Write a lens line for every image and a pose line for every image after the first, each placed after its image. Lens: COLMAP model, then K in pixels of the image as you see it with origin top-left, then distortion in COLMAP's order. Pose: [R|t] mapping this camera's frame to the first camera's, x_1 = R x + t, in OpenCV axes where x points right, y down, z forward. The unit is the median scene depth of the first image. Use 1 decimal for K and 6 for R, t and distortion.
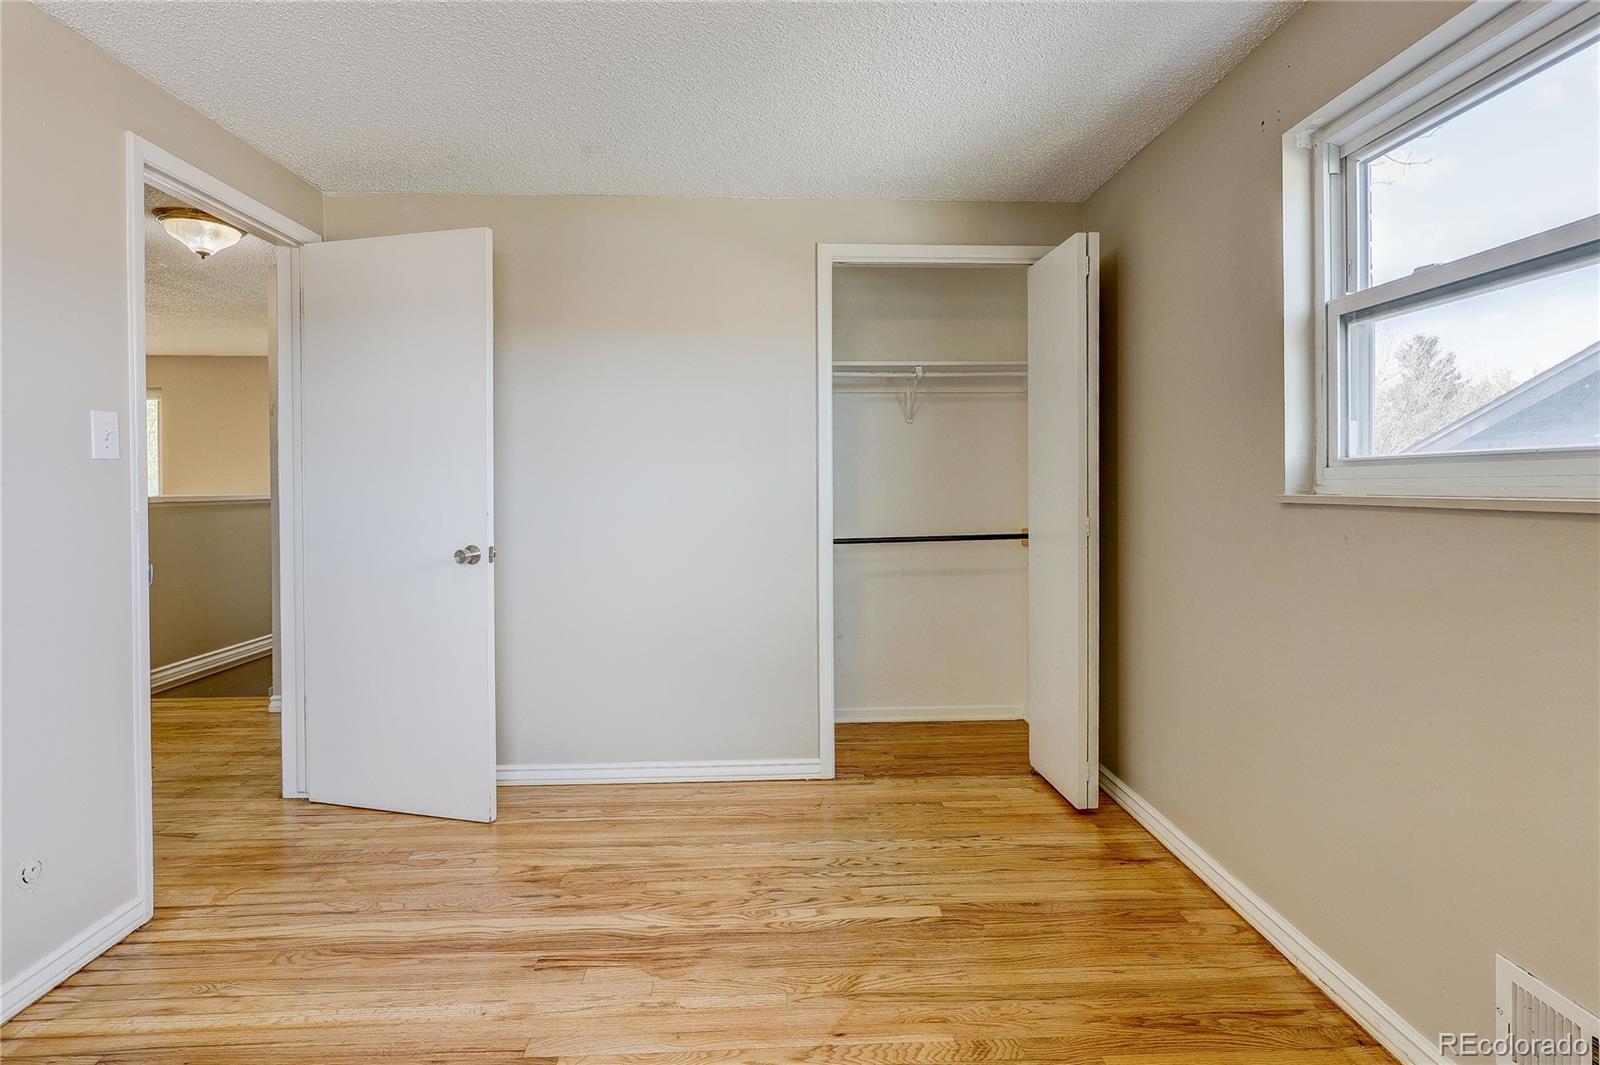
lens RADIAL K [[762.1, 0, 796.1], [0, 762.1, 488.1], [0, 0, 1]] dist [-0.002362, -0.000885]
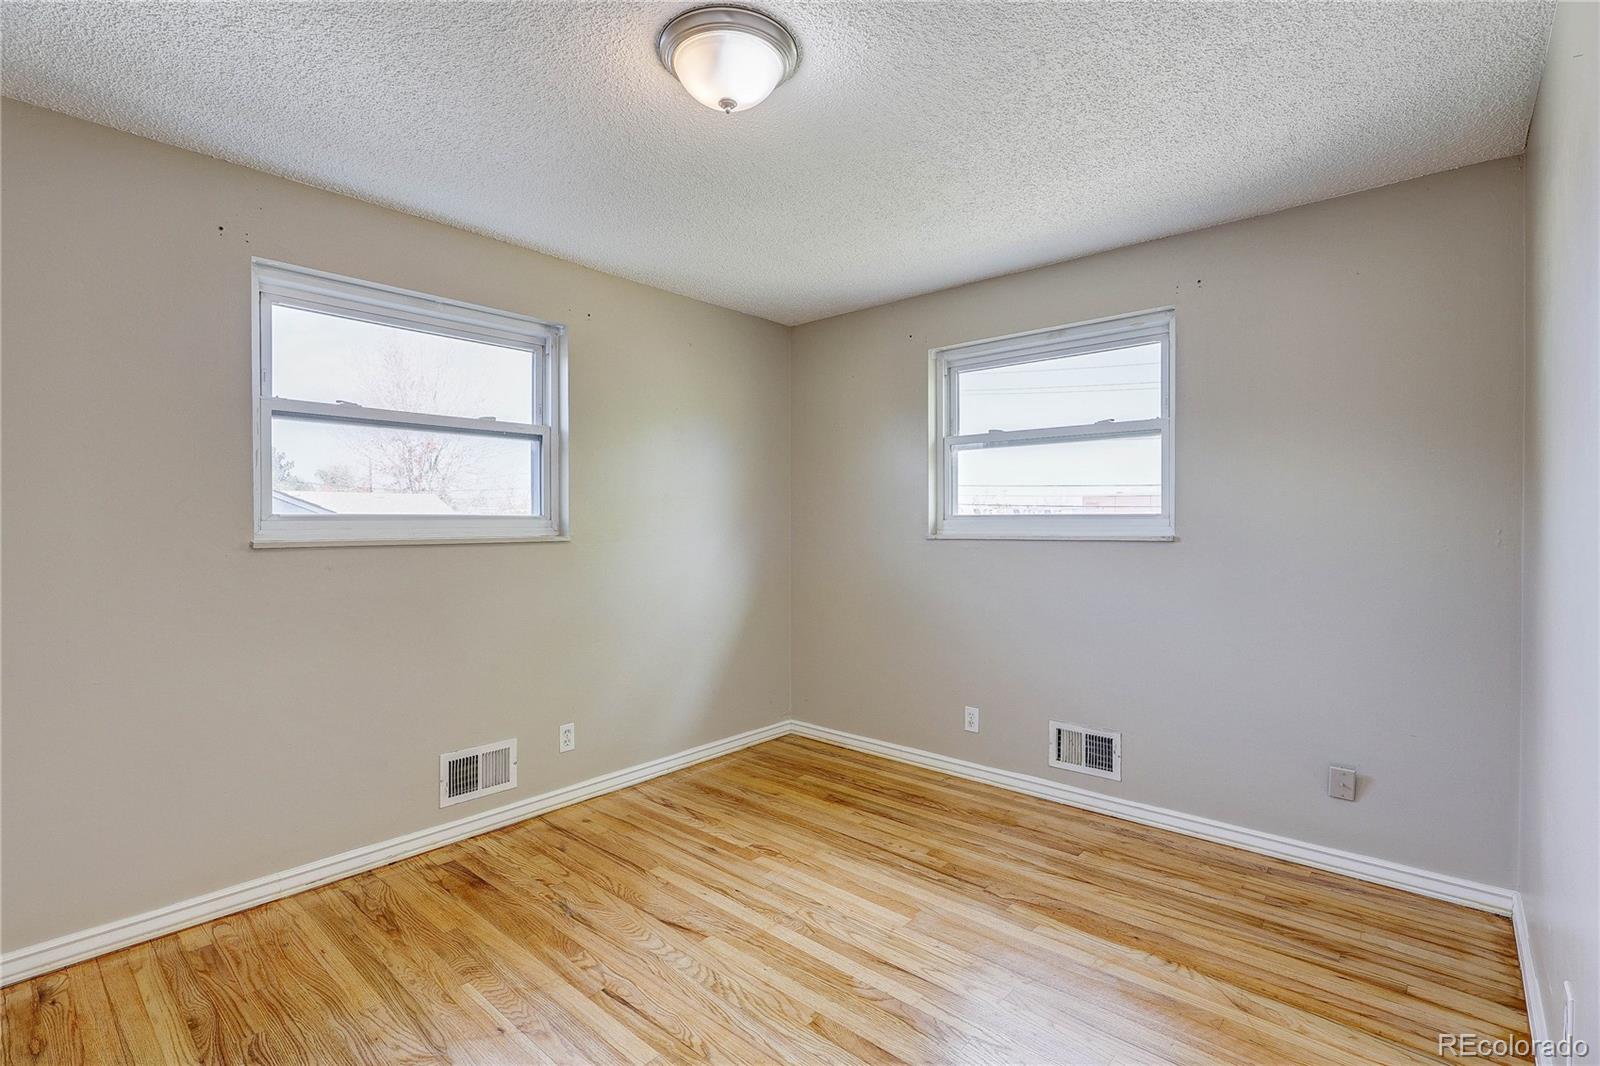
lens RADIAL K [[762.1, 0, 800.0], [0, 762.1, 525.5], [0, 0, 1]] dist [-0.002362, -0.000885]
pose [[-0.714491, 0.002296, 0.699641, -0.936051], [0.004160, 0.999991, 0.000967, -0.016837], [-0.699632, 0.003602, -0.714494, 1.345641]]
